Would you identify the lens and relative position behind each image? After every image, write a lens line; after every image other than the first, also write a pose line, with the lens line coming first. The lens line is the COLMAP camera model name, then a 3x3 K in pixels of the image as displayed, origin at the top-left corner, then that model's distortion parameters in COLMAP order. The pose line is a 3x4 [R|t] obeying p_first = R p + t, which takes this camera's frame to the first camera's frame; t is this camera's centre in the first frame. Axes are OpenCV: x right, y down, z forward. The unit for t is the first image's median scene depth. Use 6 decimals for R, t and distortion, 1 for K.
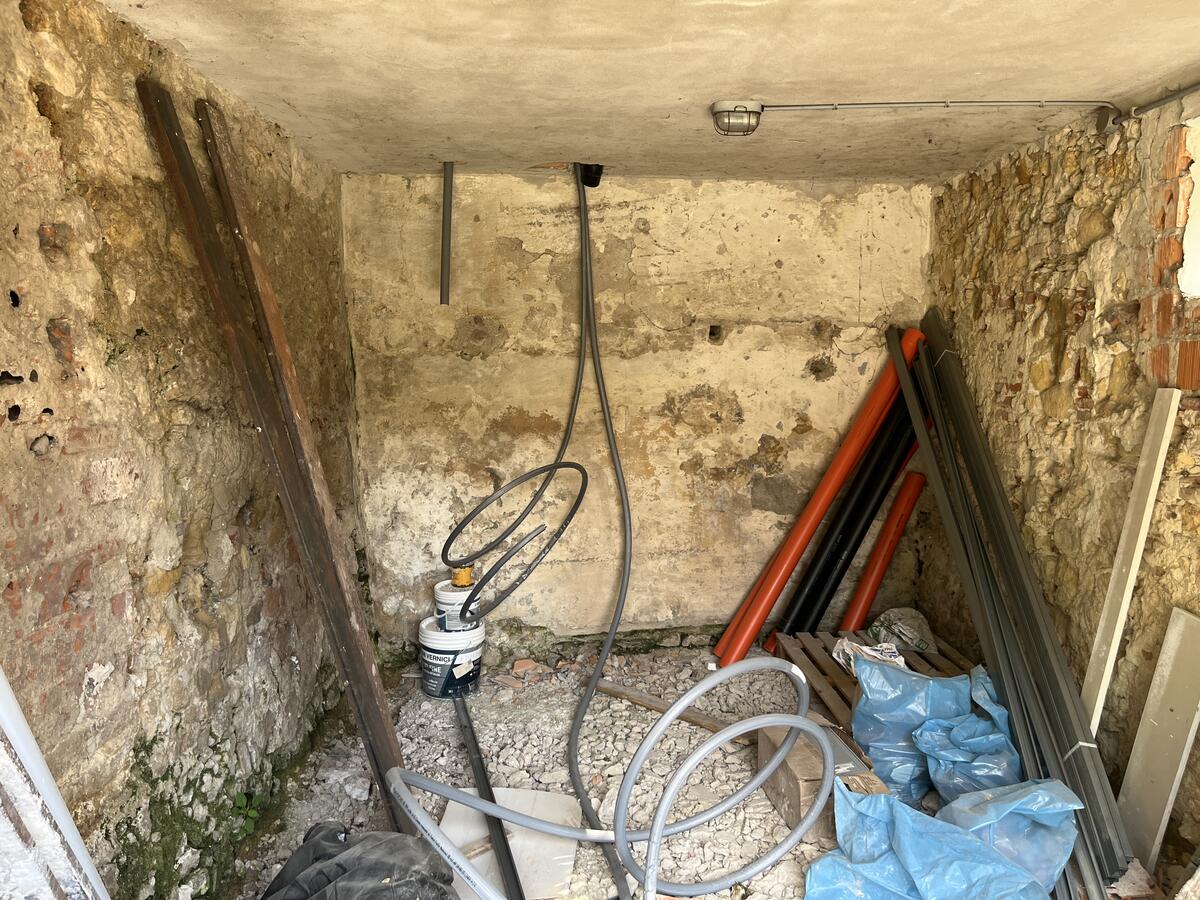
lens RADIAL K [[895.2, 0, 609.5], [0, 895.2, 451.4], [0, 0, 1]] dist [0.055034, -0.070674]
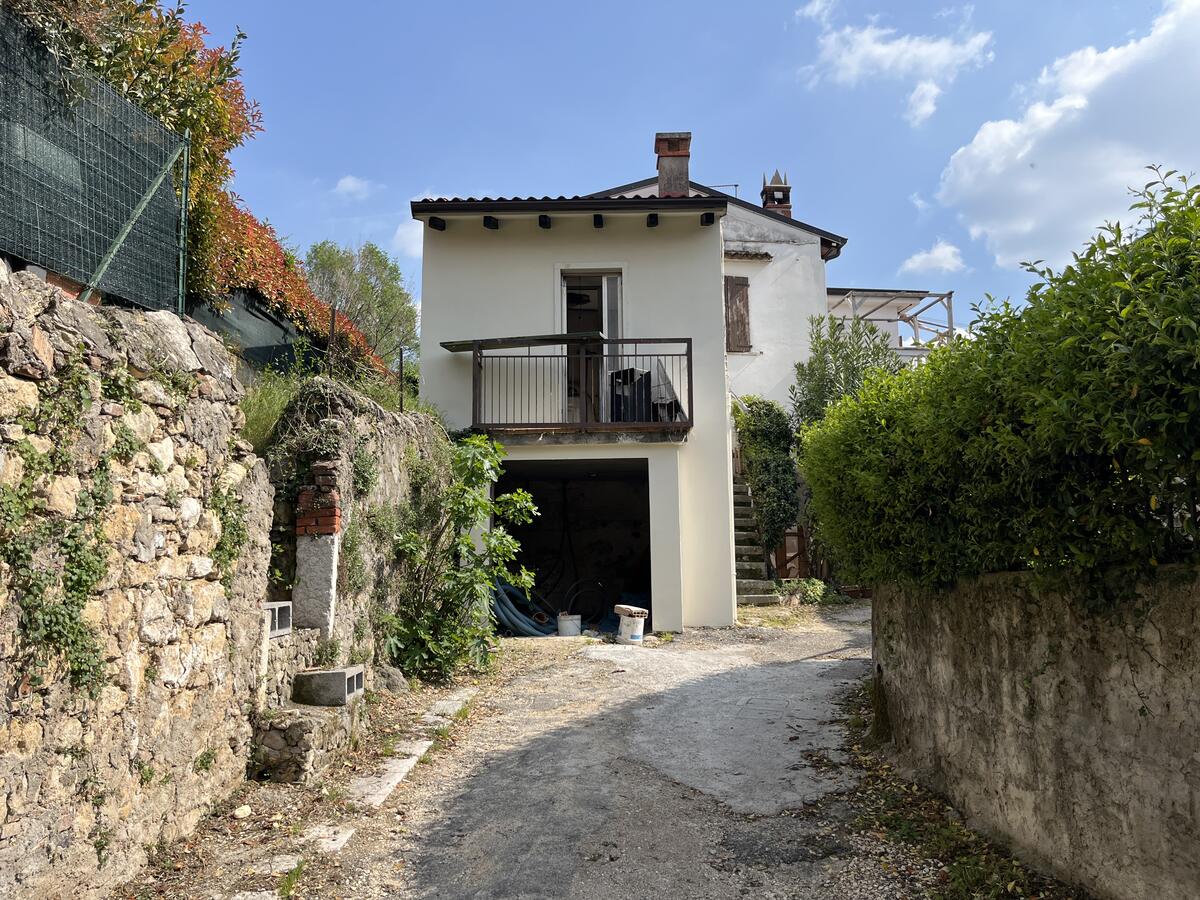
lens RADIAL K [[910.7, 0, 597.1], [0, 910.7, 440.0], [0, 0, 1]] dist [0.074410, -0.094364]
pose [[0.999094, -0.015320, -0.039698, 0.255250], [0.004224, 0.964038, -0.265732, 0.517560], [0.042341, 0.265323, 0.963229, -2.613054]]
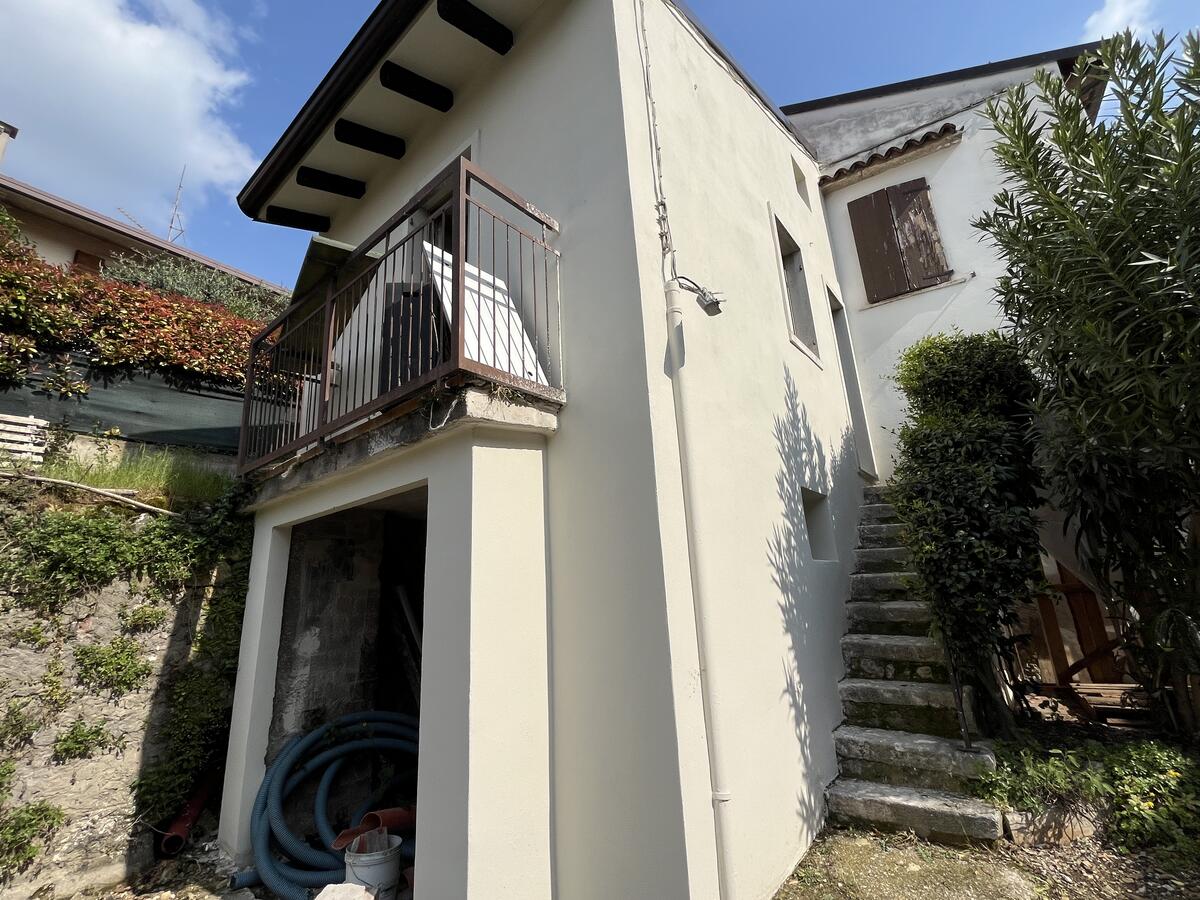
lens RADIAL K [[537.2, 0, 600.0], [0, 537.2, 450.0], [0, 0, 1]] dist [-0.001264, -0.000437]
pose [[0.753644, -0.213186, -0.621750, 0.855133], [-0.027885, 0.934717, -0.354298, 0.050581], [0.656691, 0.284352, 0.698499, -0.351155]]
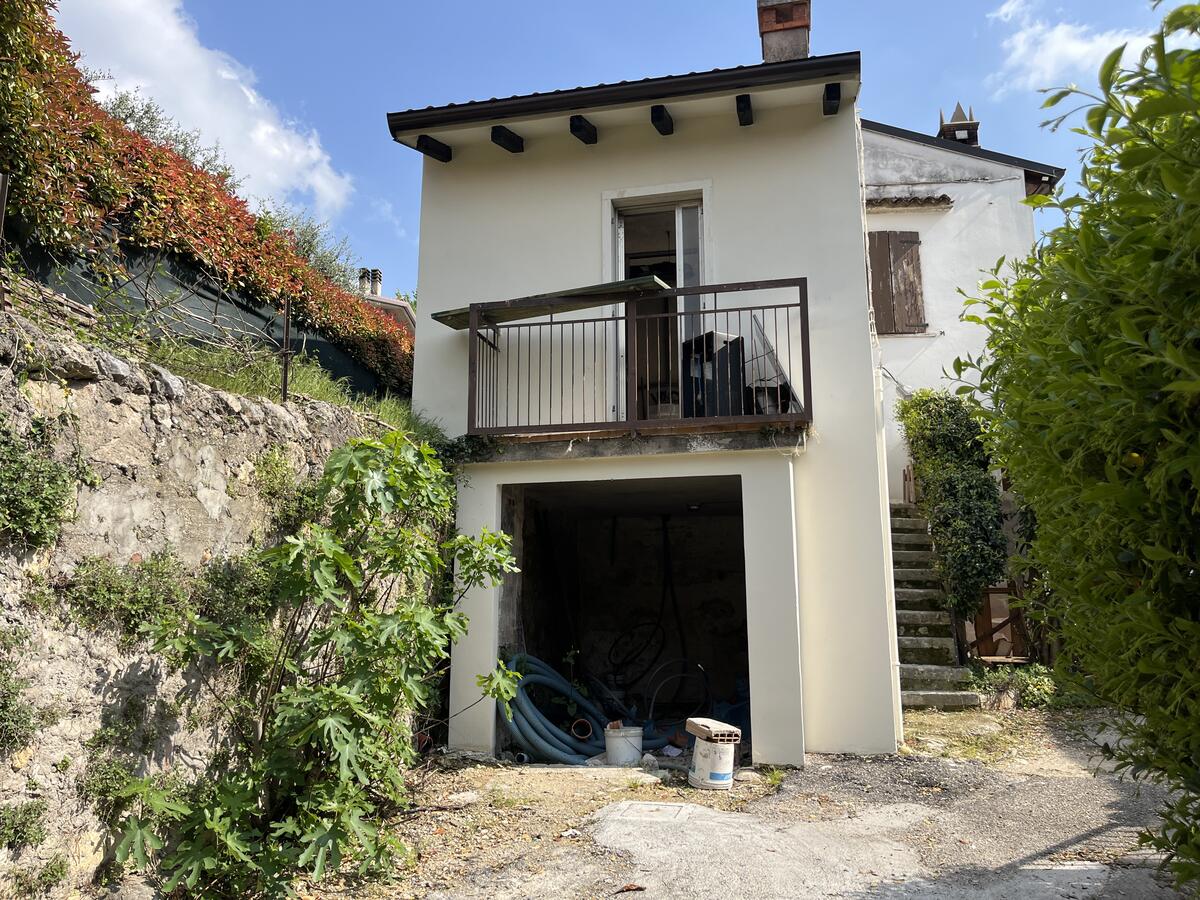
lens RADIAL K [[907.7, 0, 600.3], [0, 907.7, 439.9], [0, 0, 1]] dist [0.042902, -0.048244]
pose [[0.970018, -0.049051, -0.238030, 0.445471], [-0.027292, 0.951240, -0.307241, 0.313346], [0.241494, 0.304526, 0.921382, -1.623383]]
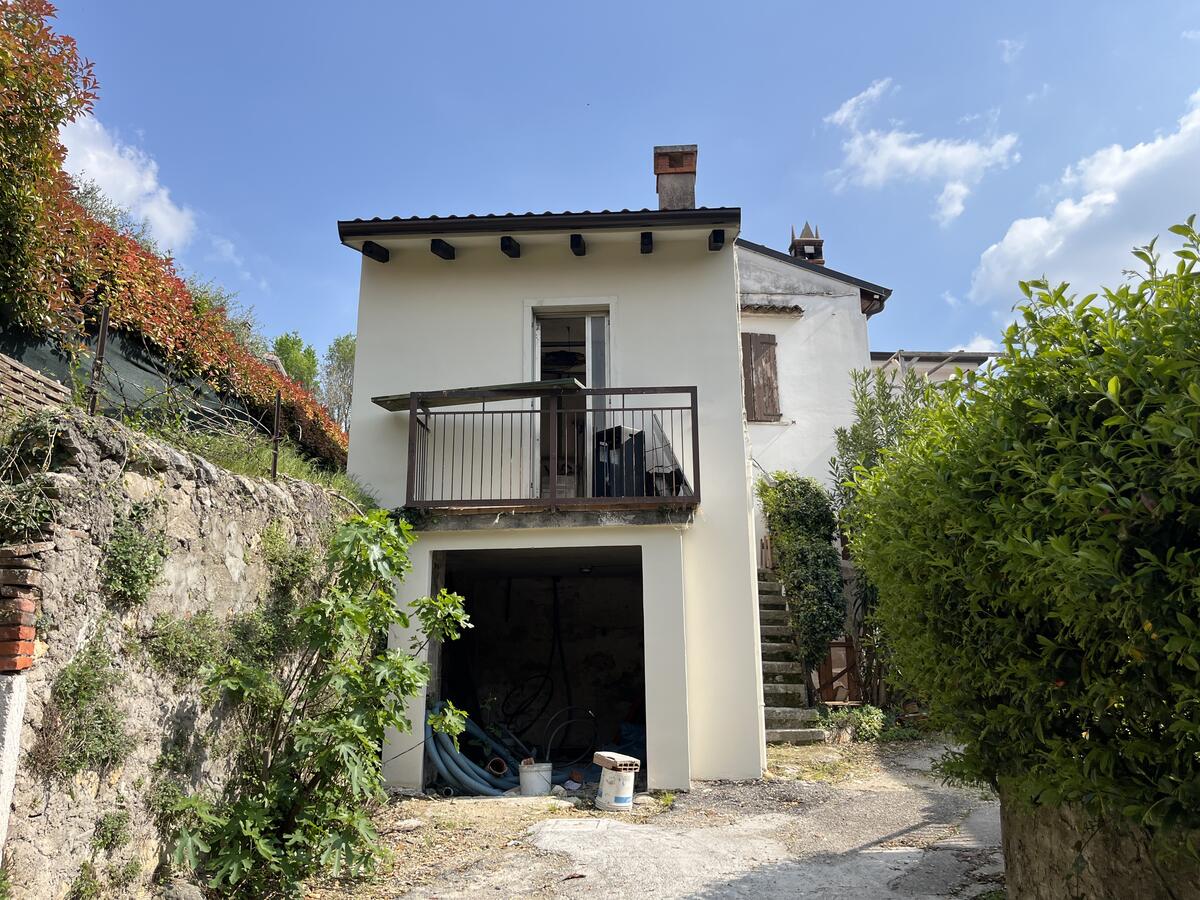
lens RADIAL K [[908.5, 0, 605.9], [0, 908.5, 444.2], [0, 0, 1]] dist [0.056021, -0.087712]
pose [[0.997110, -0.028771, -0.070313, 0.366672], [0.001255, 0.931631, -0.363404, 0.374547], [0.075961, 0.362265, 0.928975, -1.953394]]
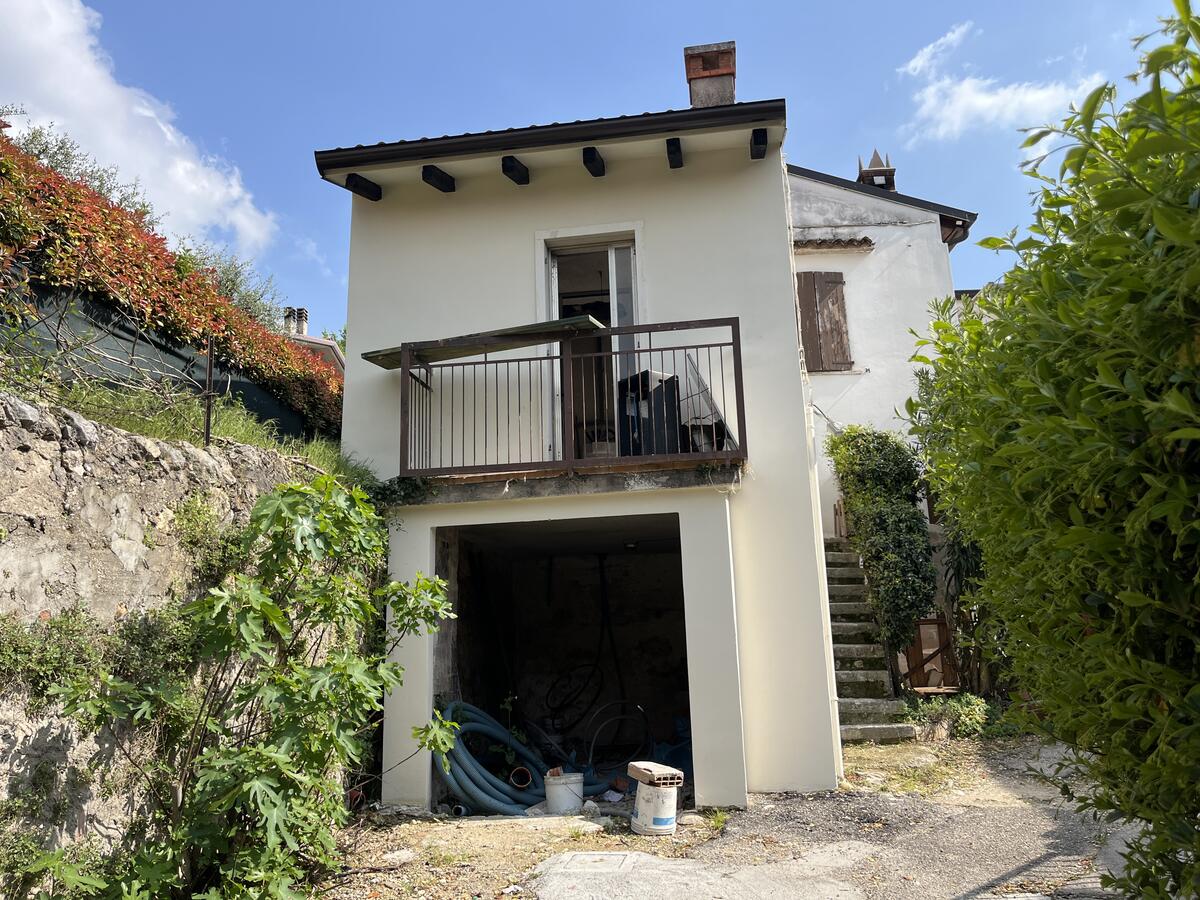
lens RADIAL K [[906.0, 0, 603.8], [0, 906.0, 442.8], [0, 0, 1]] dist [0.063060, -0.096415]
pose [[0.984803, -0.069727, -0.159065, 0.434968], [0.010871, 0.938822, -0.344231, 0.305999], [0.173336, 0.337270, 0.925313, -1.612987]]
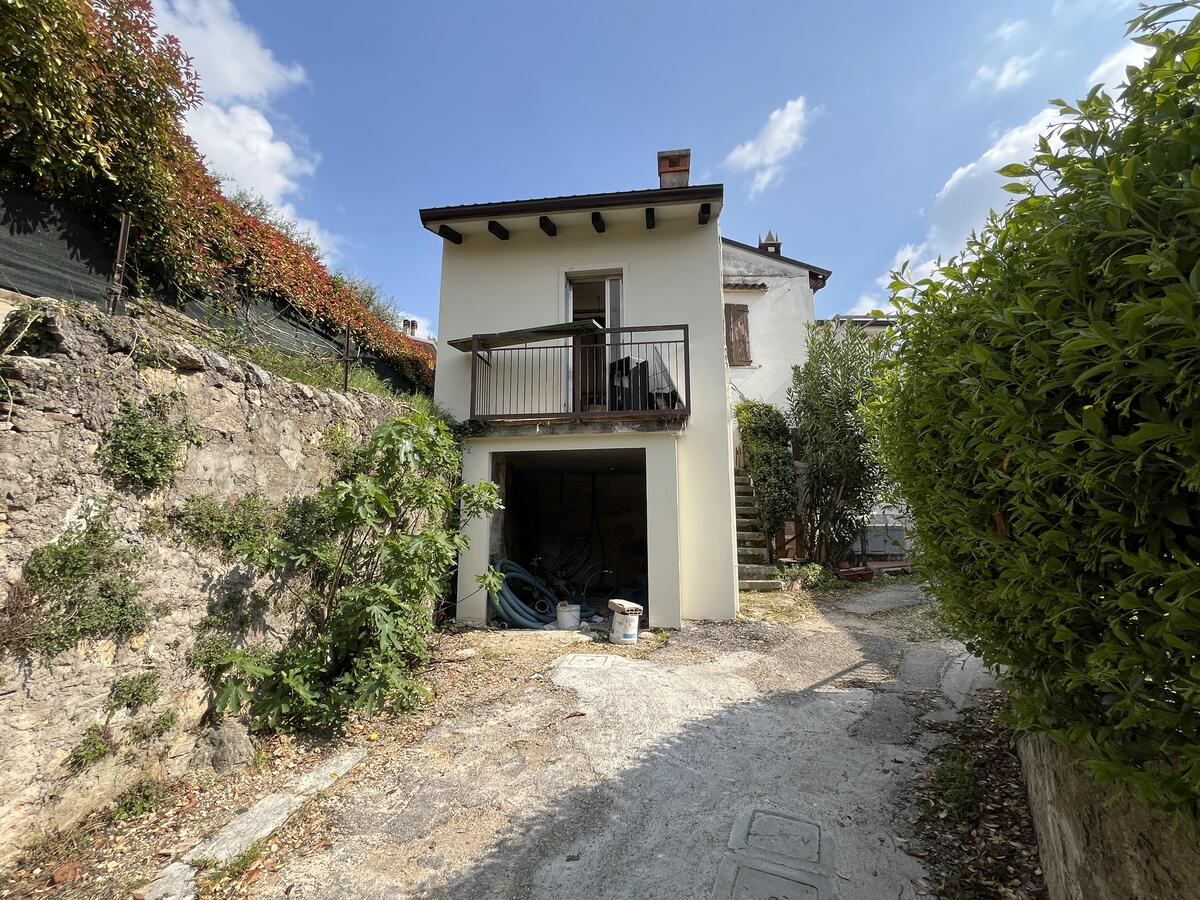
lens RADIAL K [[538.1, 0, 597.4], [0, 538.1, 447.5], [0, 0, 1]] dist [-0.007542, -0.000219]
pose [[0.987788, -0.027111, -0.153425, 0.399315], [-0.016837, 0.960402, -0.278108, 0.292497], [0.154889, 0.277295, 0.948218, -1.513600]]
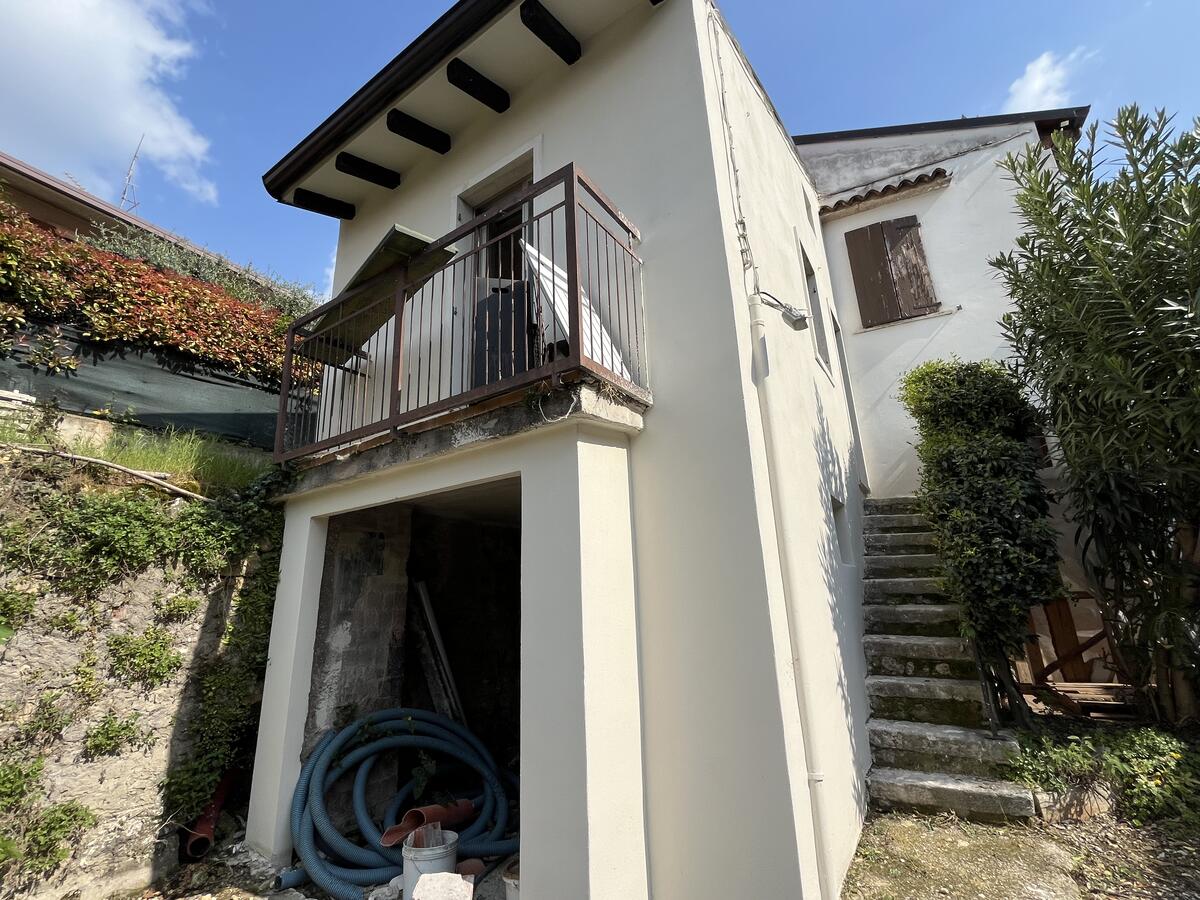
lens RADIAL K [[537.1, 0, 598.2], [0, 537.1, 449.3], [0, 0, 1]] dist [-0.000971, -0.000526]
pose [[0.817098, -0.188316, -0.544874, 0.733337], [-0.033760, 0.927892, -0.371318, 0.075140], [0.575510, 0.321798, 0.751821, -0.473182]]
